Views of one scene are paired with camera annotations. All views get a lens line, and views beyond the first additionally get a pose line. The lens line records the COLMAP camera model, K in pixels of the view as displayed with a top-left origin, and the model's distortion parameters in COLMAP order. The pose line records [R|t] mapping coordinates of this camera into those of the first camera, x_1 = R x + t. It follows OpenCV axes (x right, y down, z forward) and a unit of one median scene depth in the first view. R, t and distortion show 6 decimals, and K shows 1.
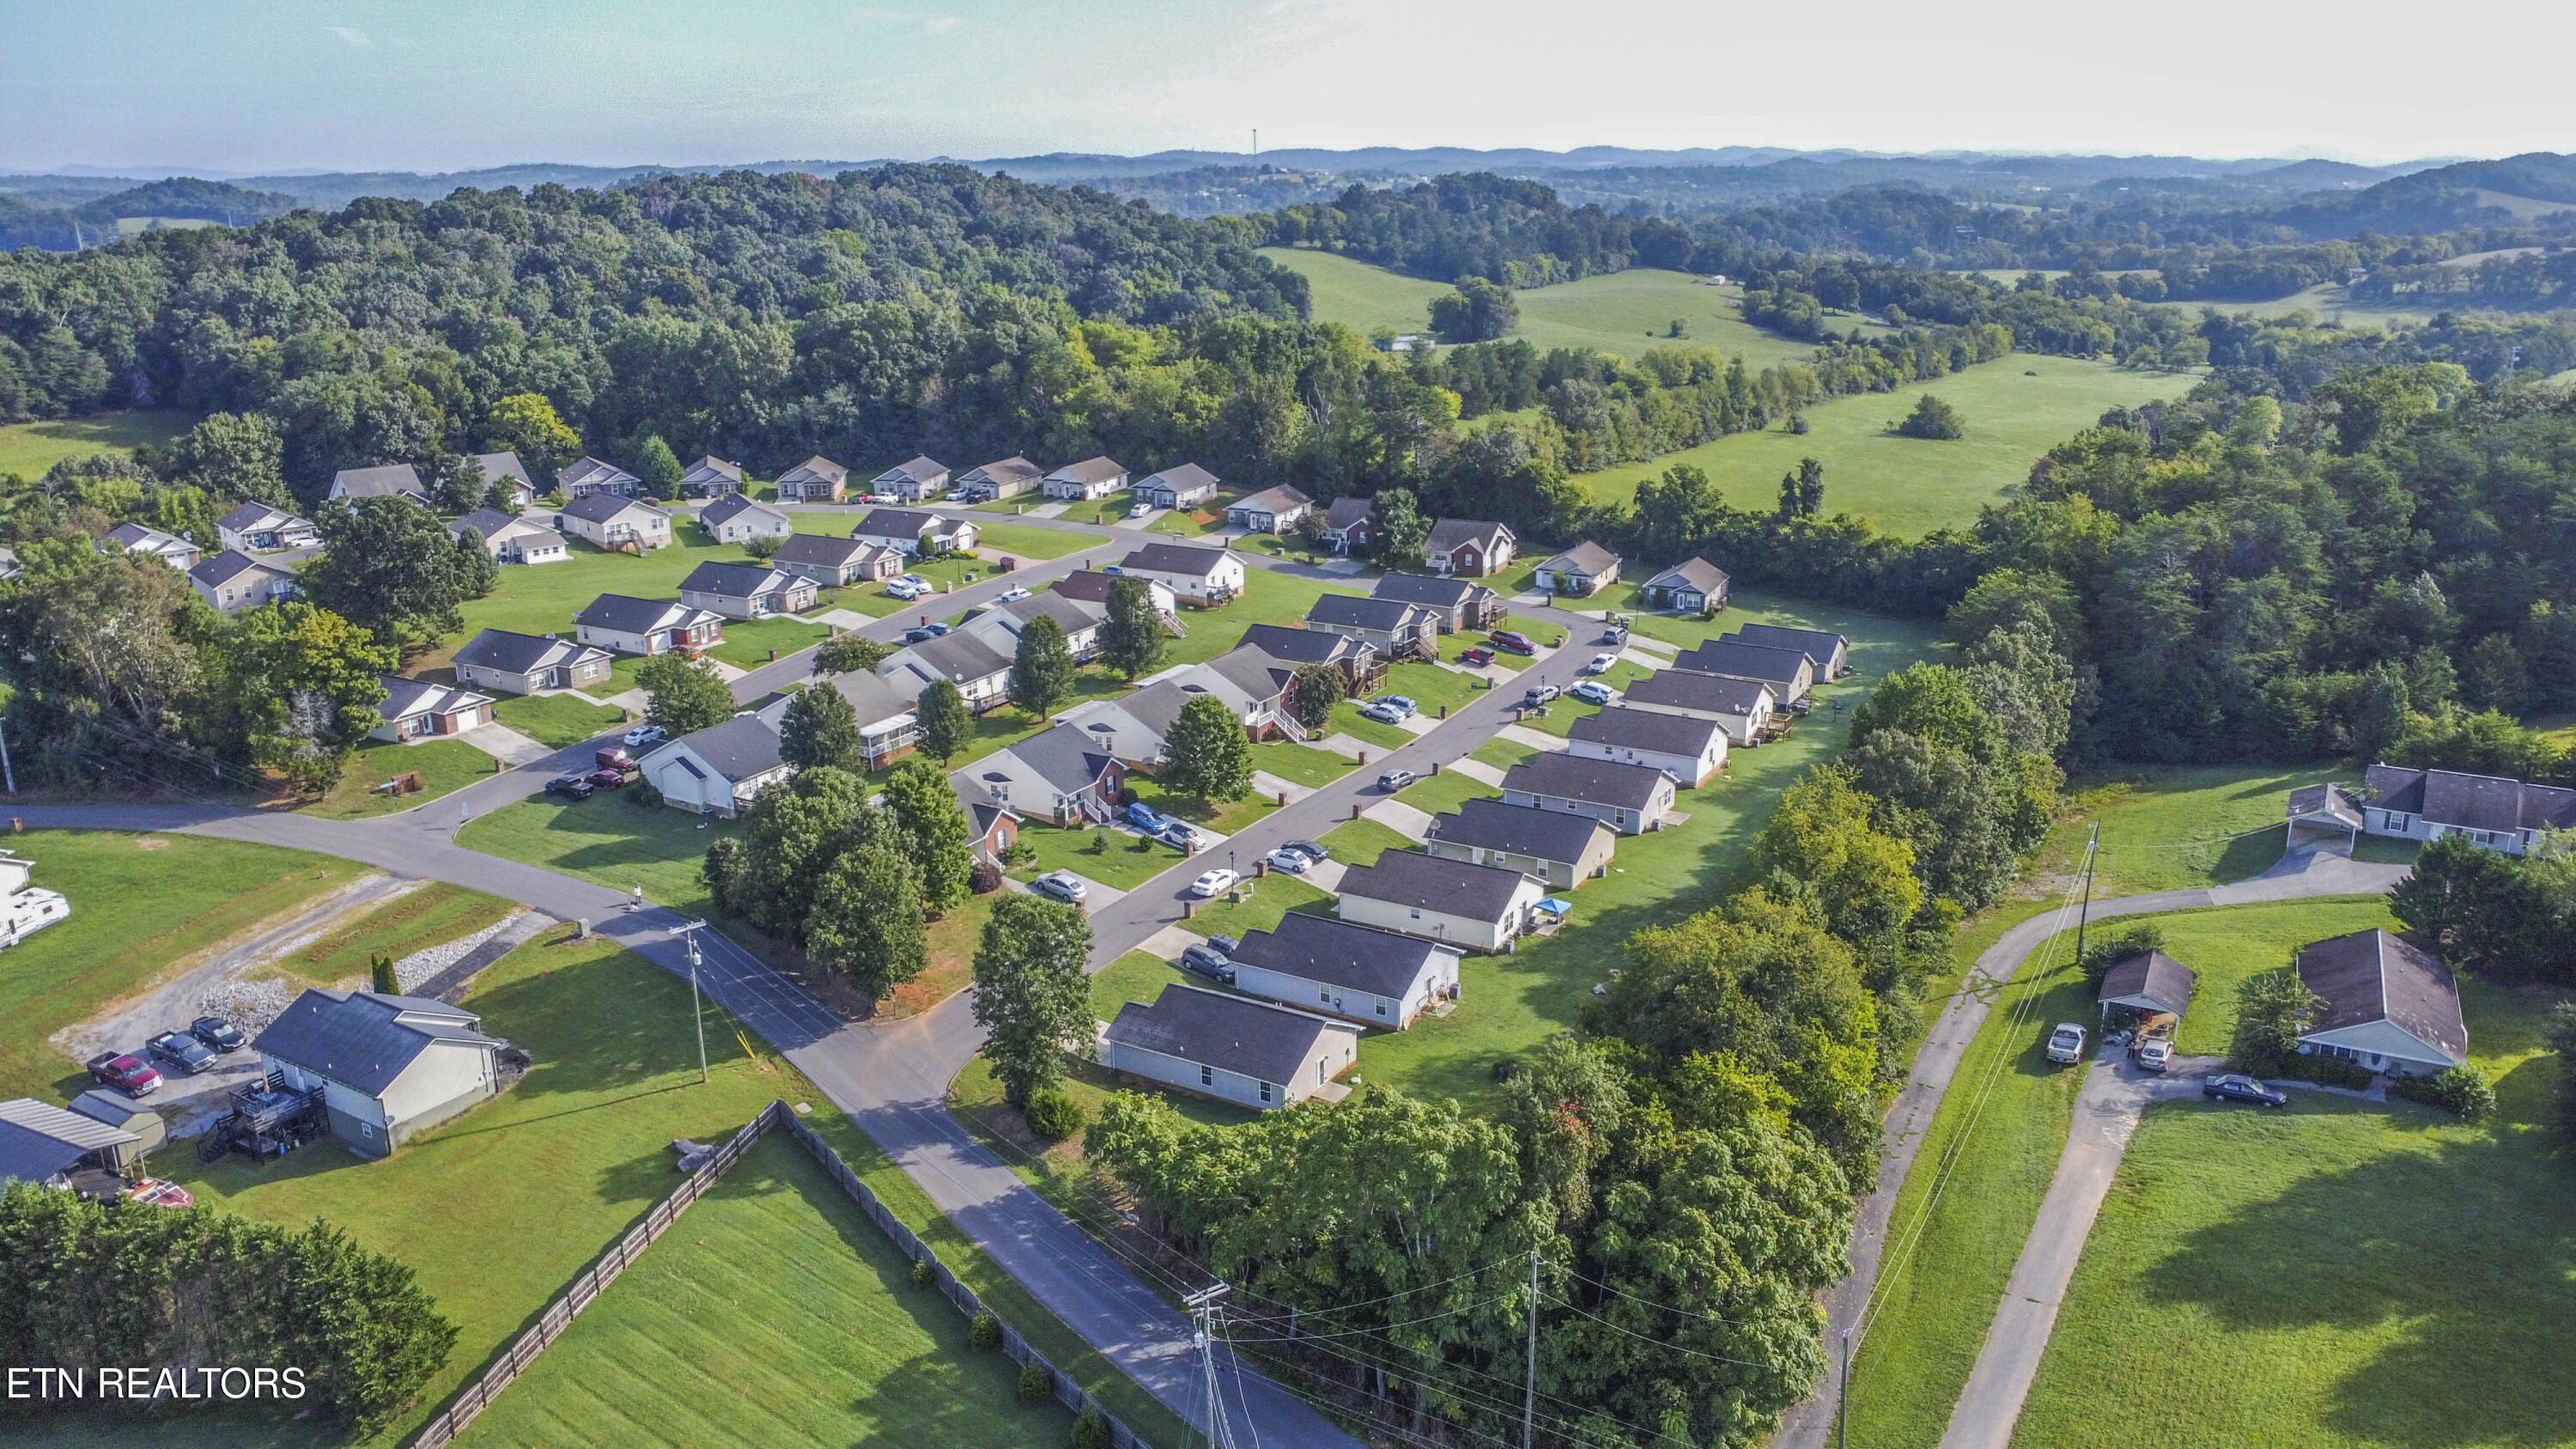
lens RADIAL K [[1932.5, 0, 1288.0], [0, 1932.5, 724.5], [0, 0, 1]] dist [-0.187536, 0.329560]
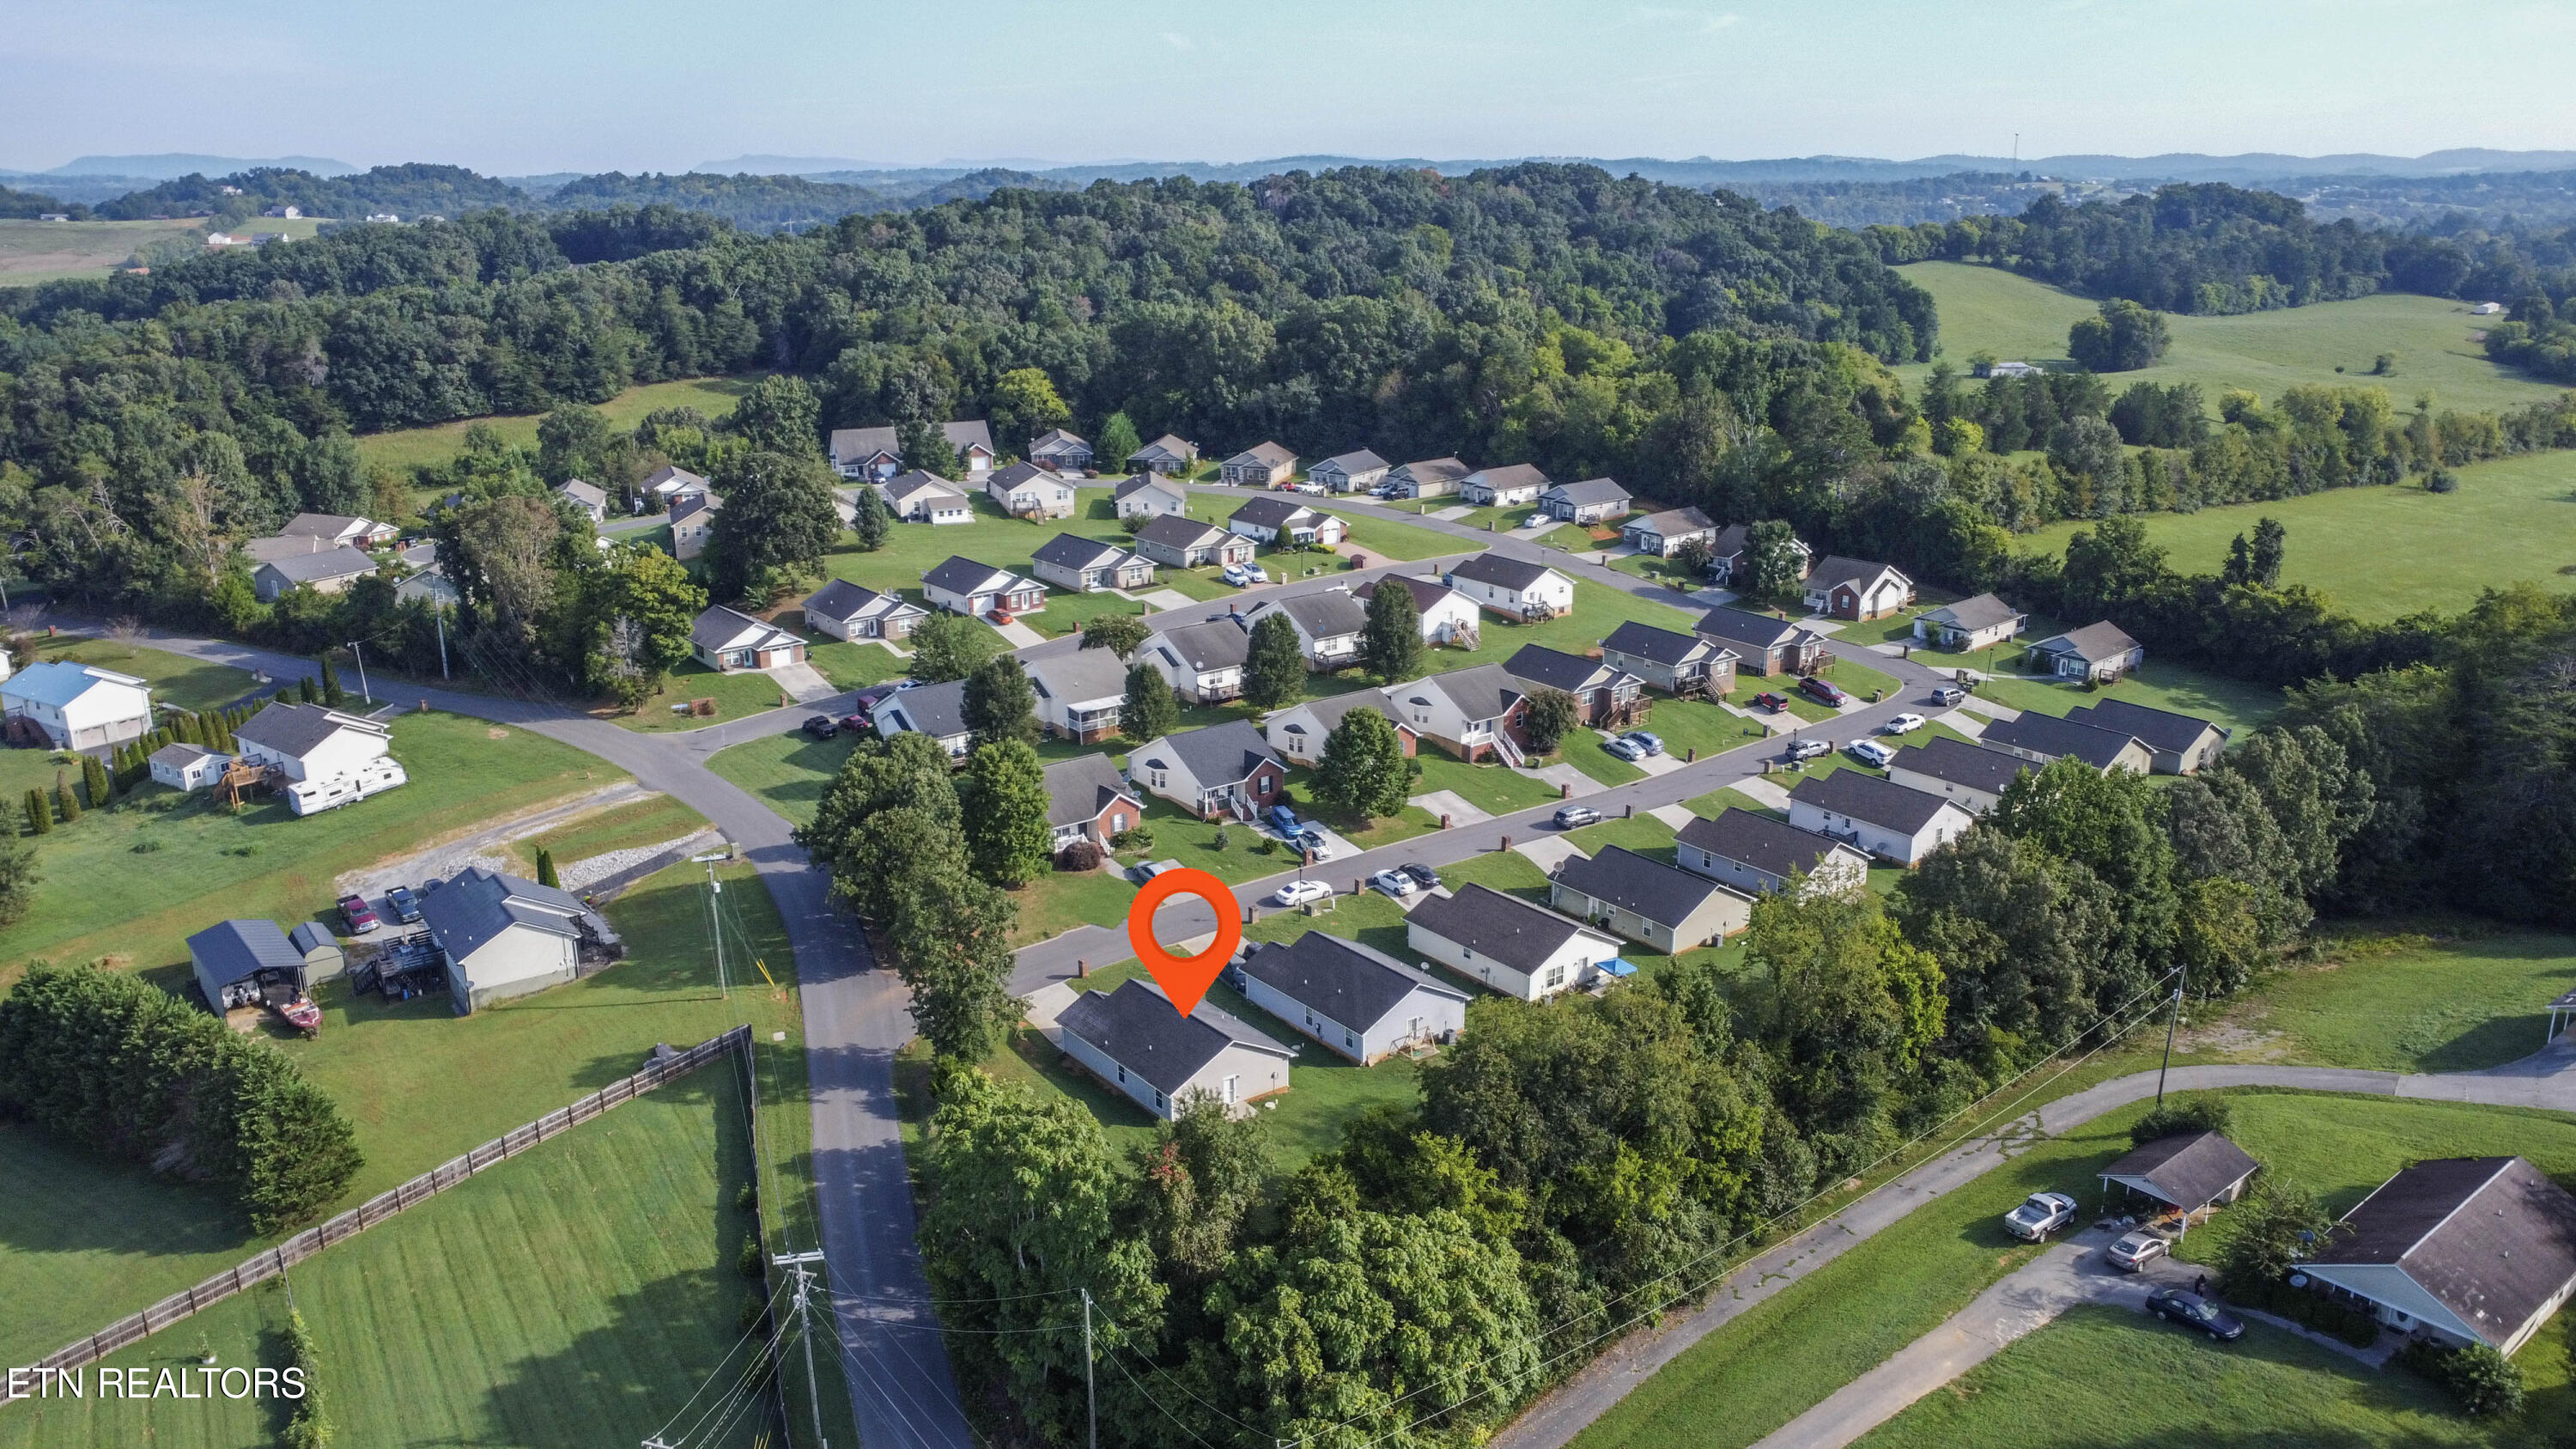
lens RADIAL K [[1932.5, 0, 1288.0], [0, 1932.5, 724.5], [0, 0, 1]] dist [-0.187536, 0.329560]
pose [[0.925950, 0.112031, -0.360646, 0.187347], [-0.111831, 0.993495, 0.021496, -0.015485], [0.360709, 0.020427, 0.932455, 0.040595]]
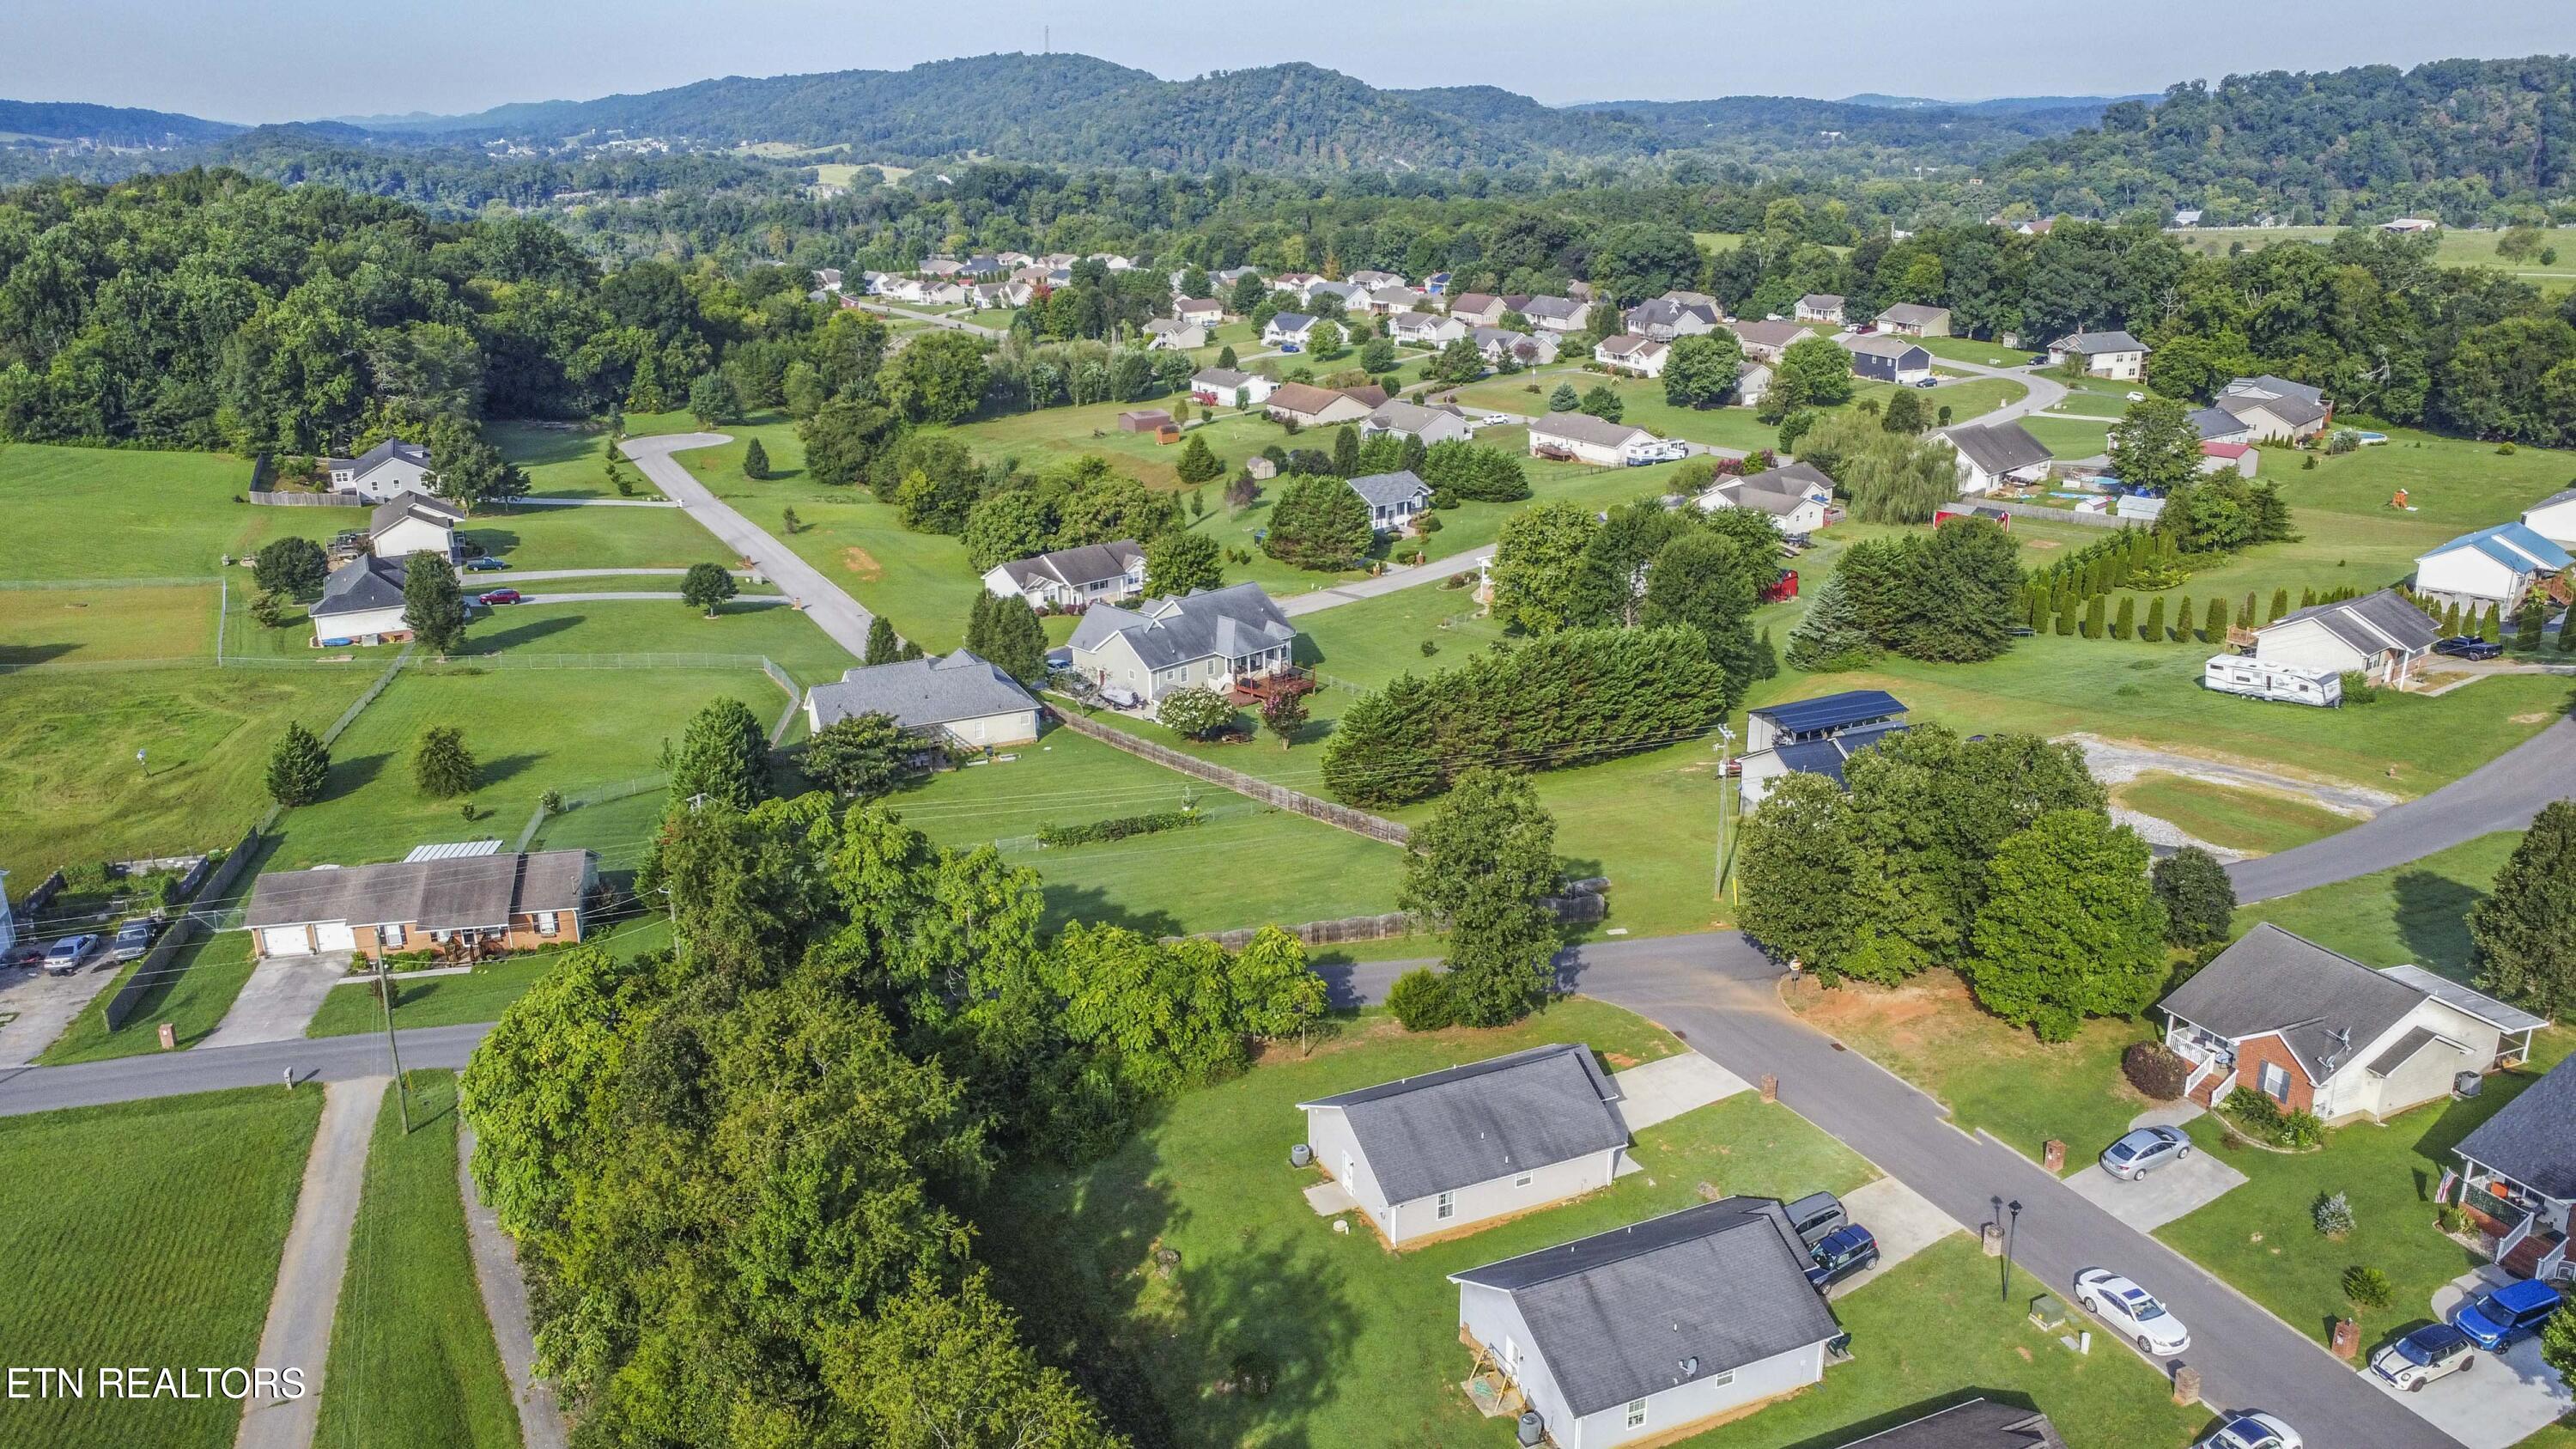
lens RADIAL K [[1939.8, 0, 1280.2], [0, 1939.8, 723.5], [0, 0, 1]] dist [-0.156858, 0.248834]
pose [[-0.586143, 0.268870, -0.764294, 0.261979], [-0.211811, 0.859674, 0.464863, -0.141959], [0.782031, 0.434362, -0.446942, 0.602669]]
